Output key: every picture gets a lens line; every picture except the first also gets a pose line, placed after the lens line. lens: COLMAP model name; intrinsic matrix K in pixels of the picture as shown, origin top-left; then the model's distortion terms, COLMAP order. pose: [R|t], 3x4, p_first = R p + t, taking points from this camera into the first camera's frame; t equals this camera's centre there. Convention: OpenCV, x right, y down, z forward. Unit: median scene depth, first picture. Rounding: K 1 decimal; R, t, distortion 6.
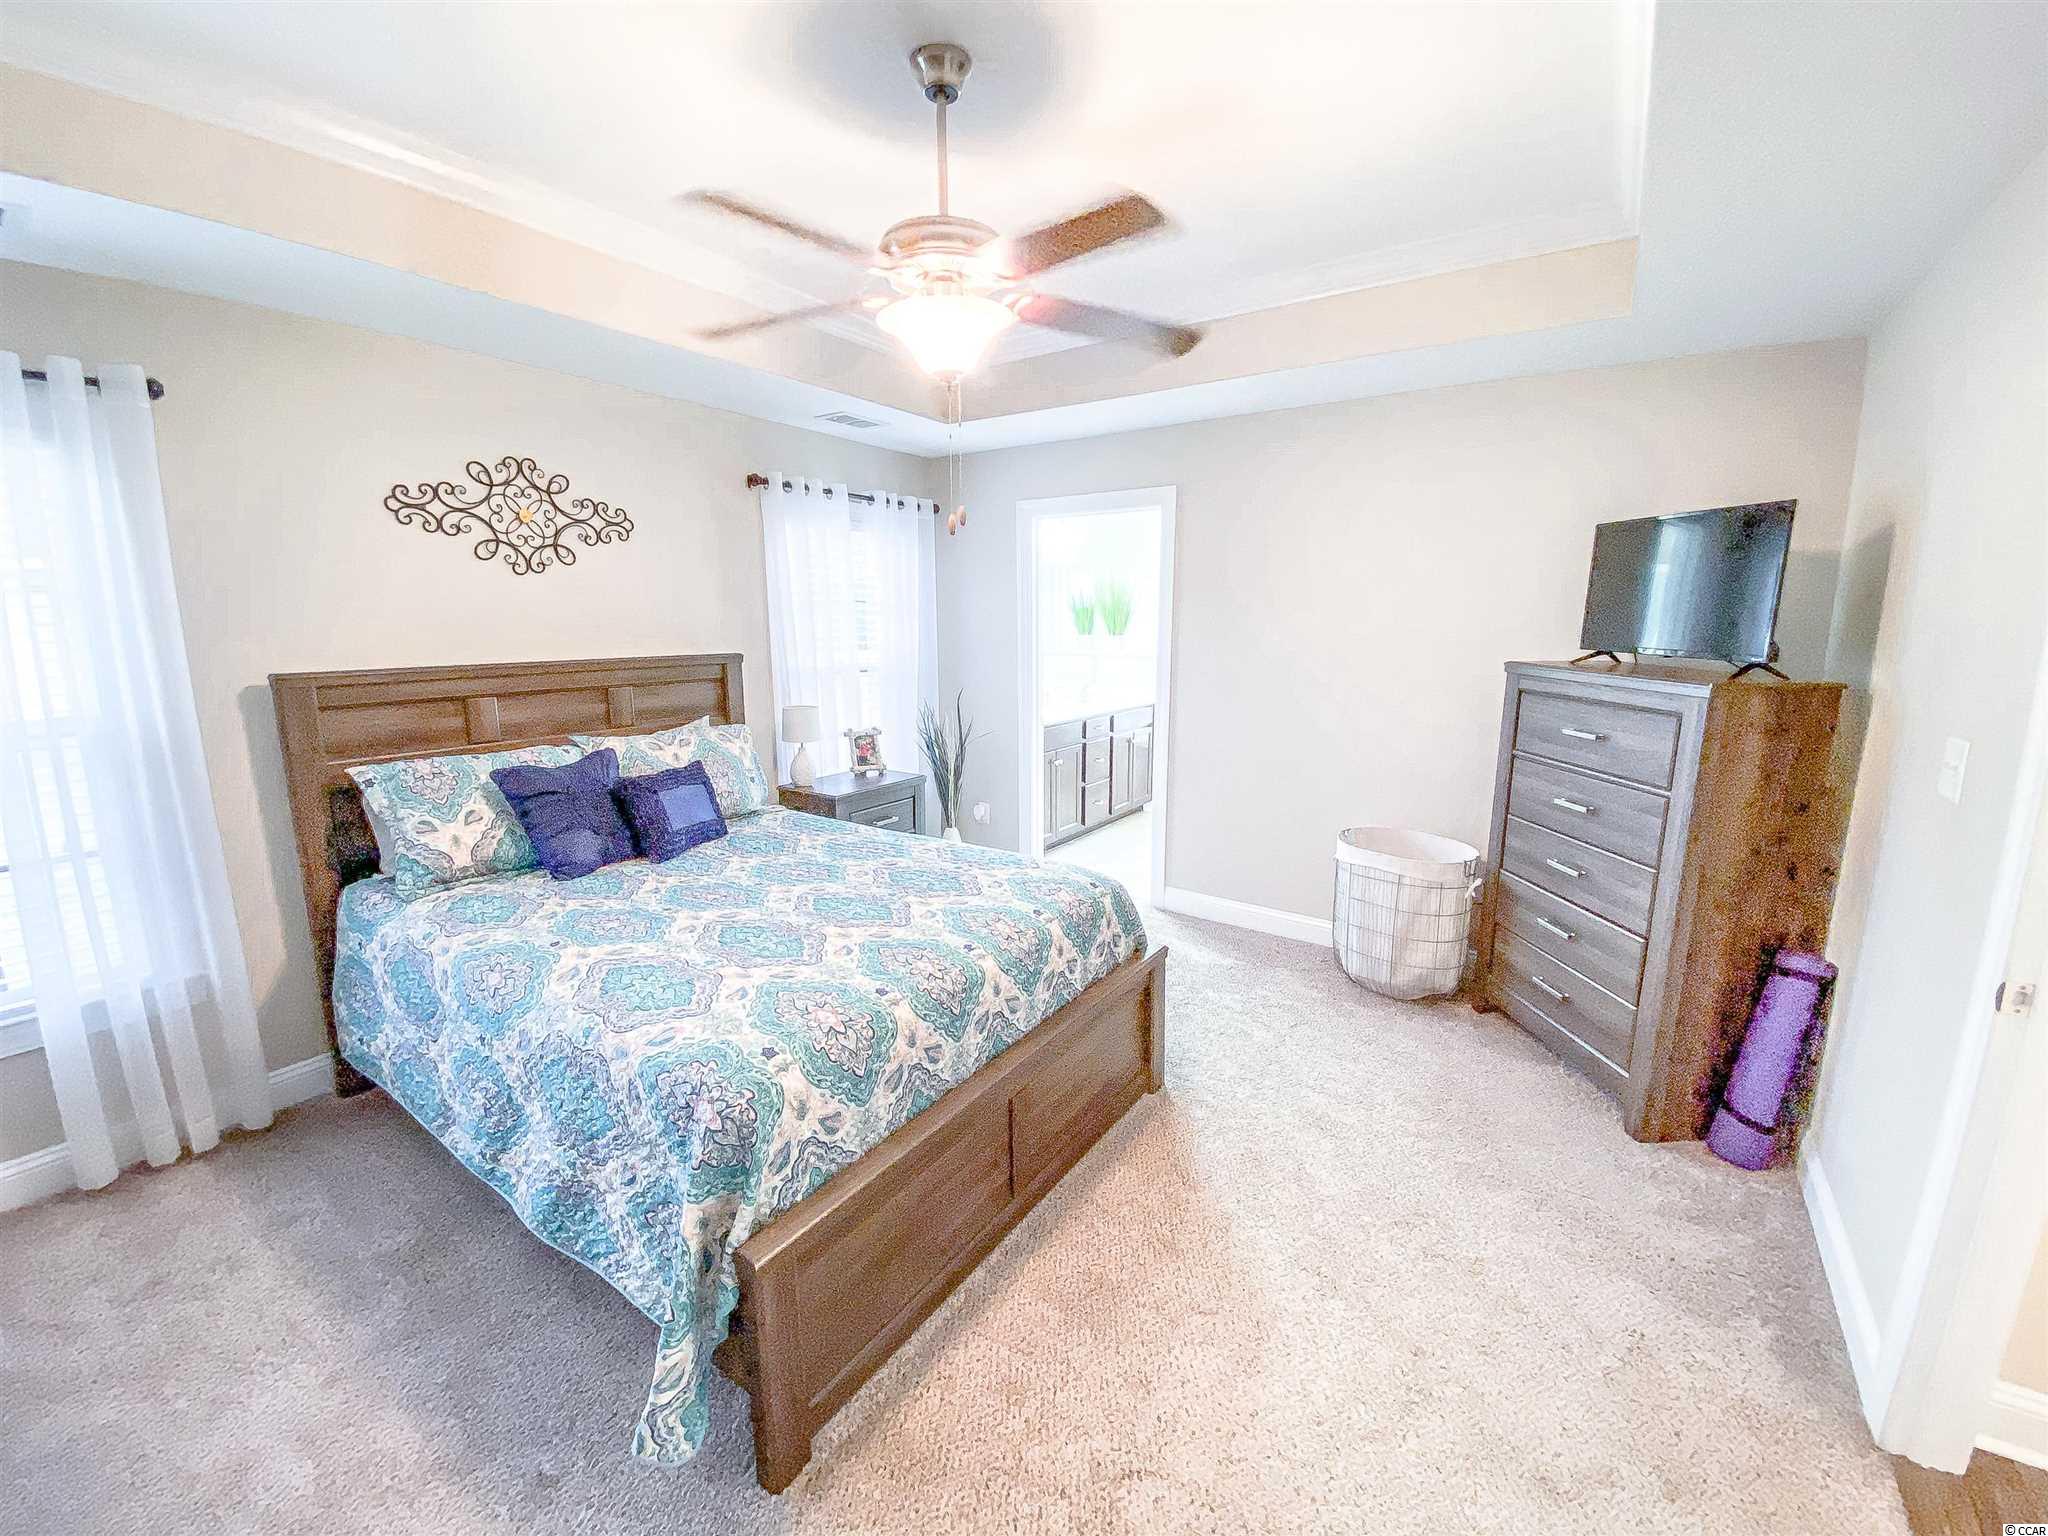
lens RADIAL K [[826.8, 0, 1031.4], [0, 826.8, 767.0], [0, 0, 1]] dist [0.003327, -0.001995]
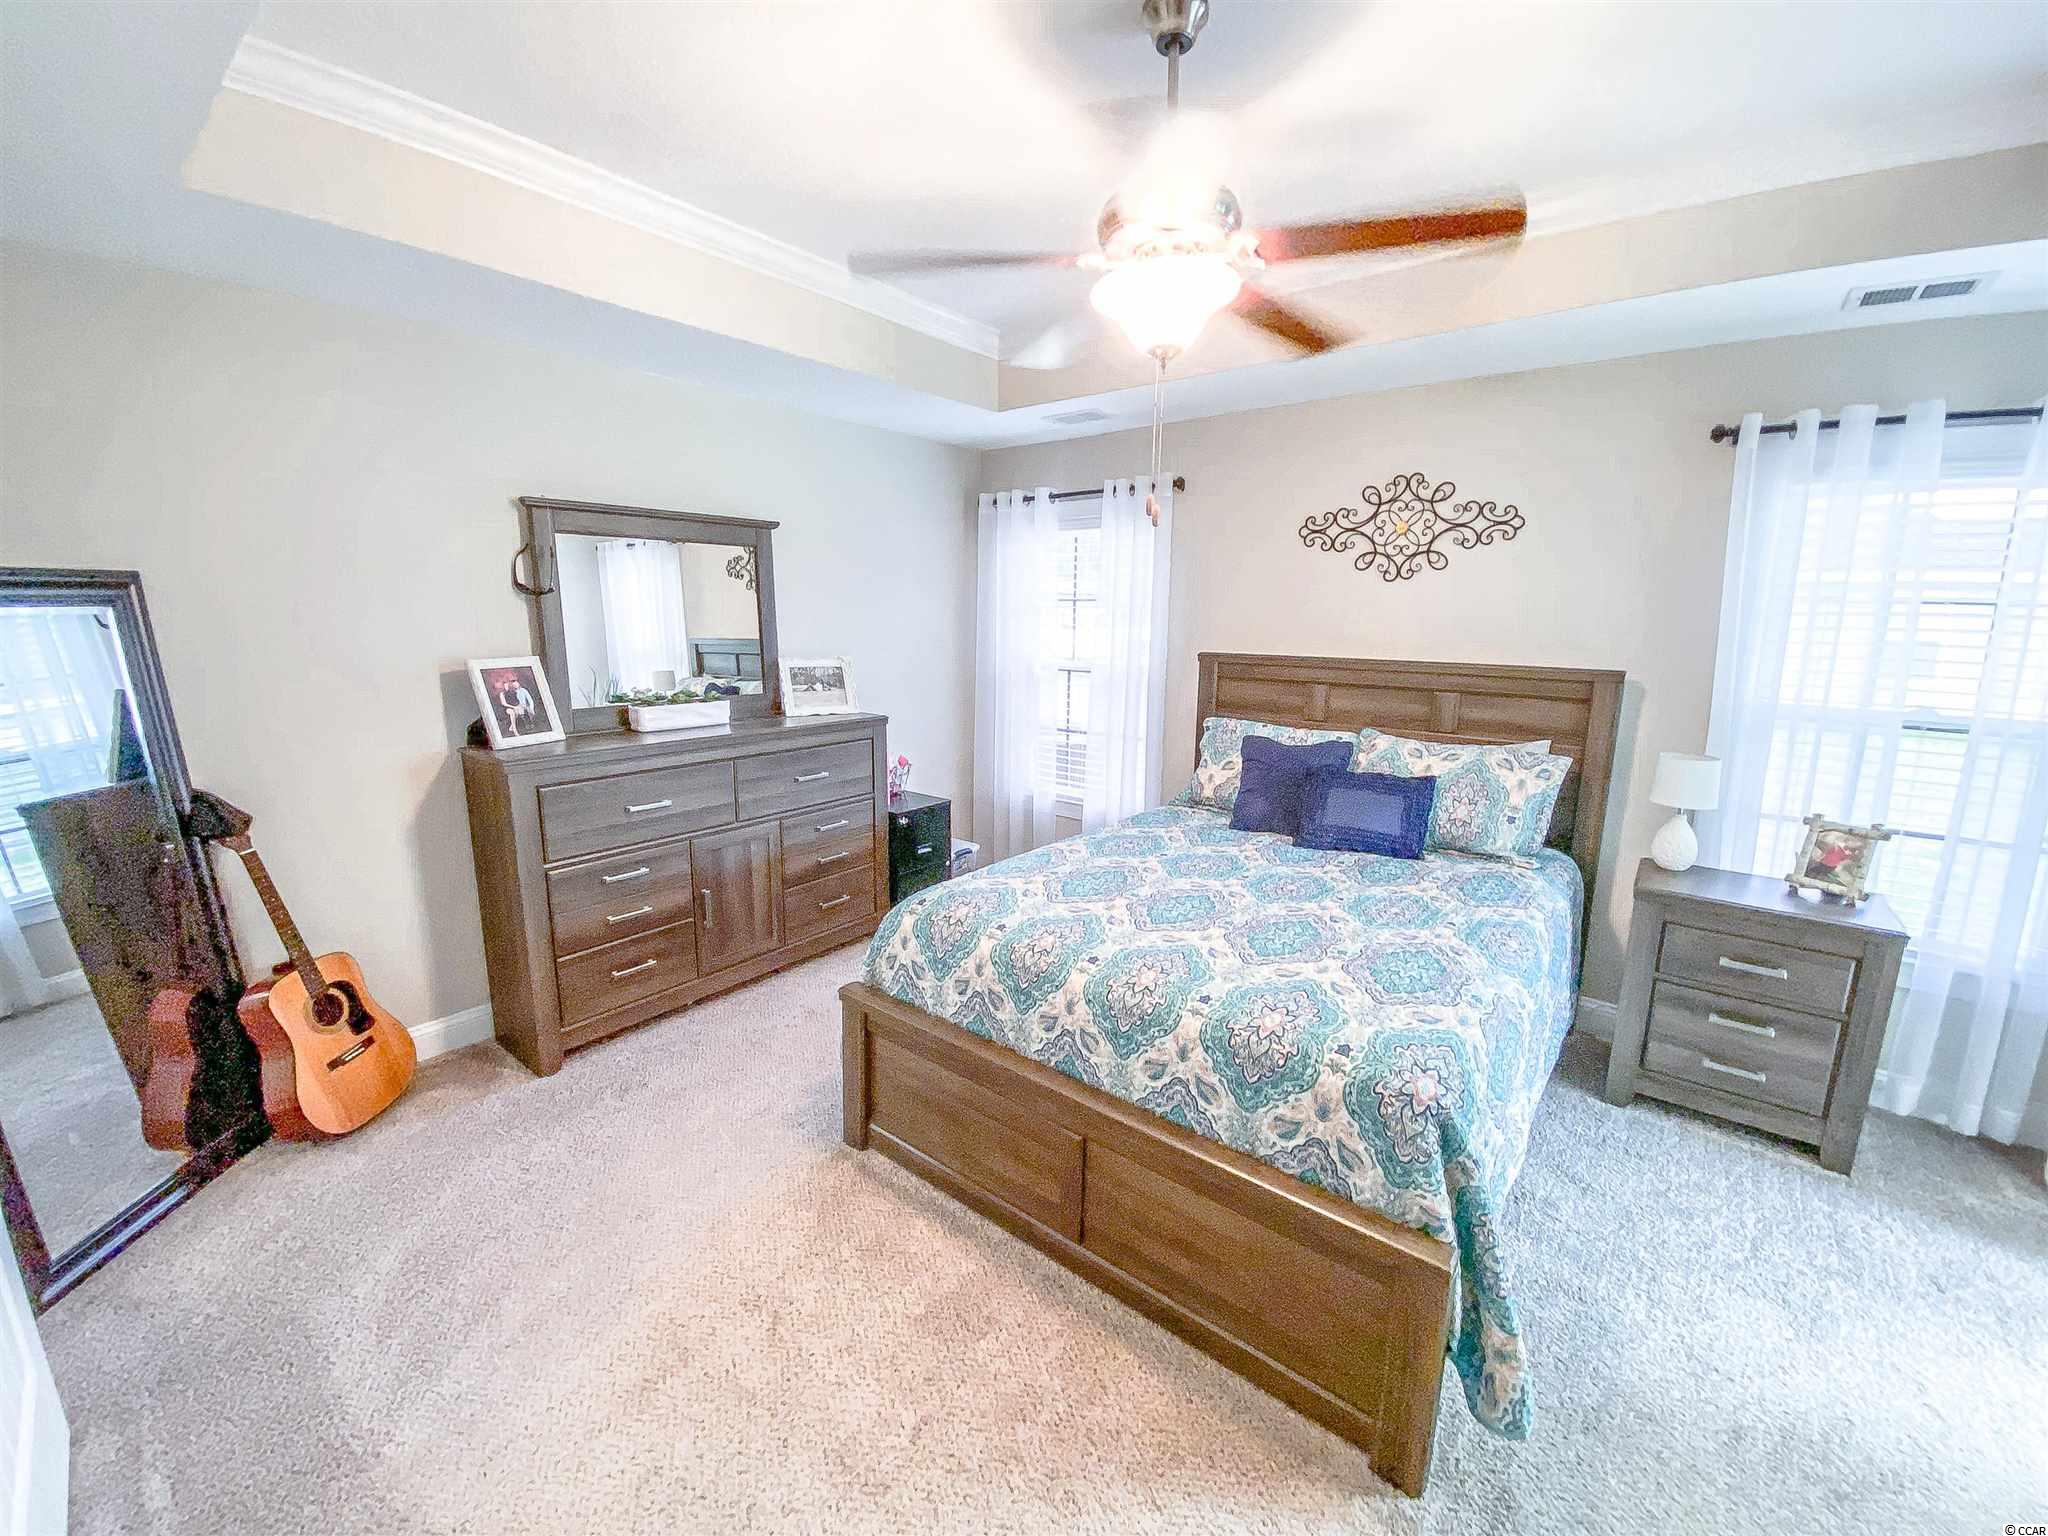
lens RADIAL K [[826.8, 0, 1016.0], [0, 826.8, 767.1], [0, 0, 1]] dist [0.003327, -0.001995]
pose [[-0.080686, 0.196487, -0.977181, 0.576976], [-0.191881, 0.958978, 0.208670, -0.130541], [0.978096, 0.204339, -0.039674, 0.614498]]
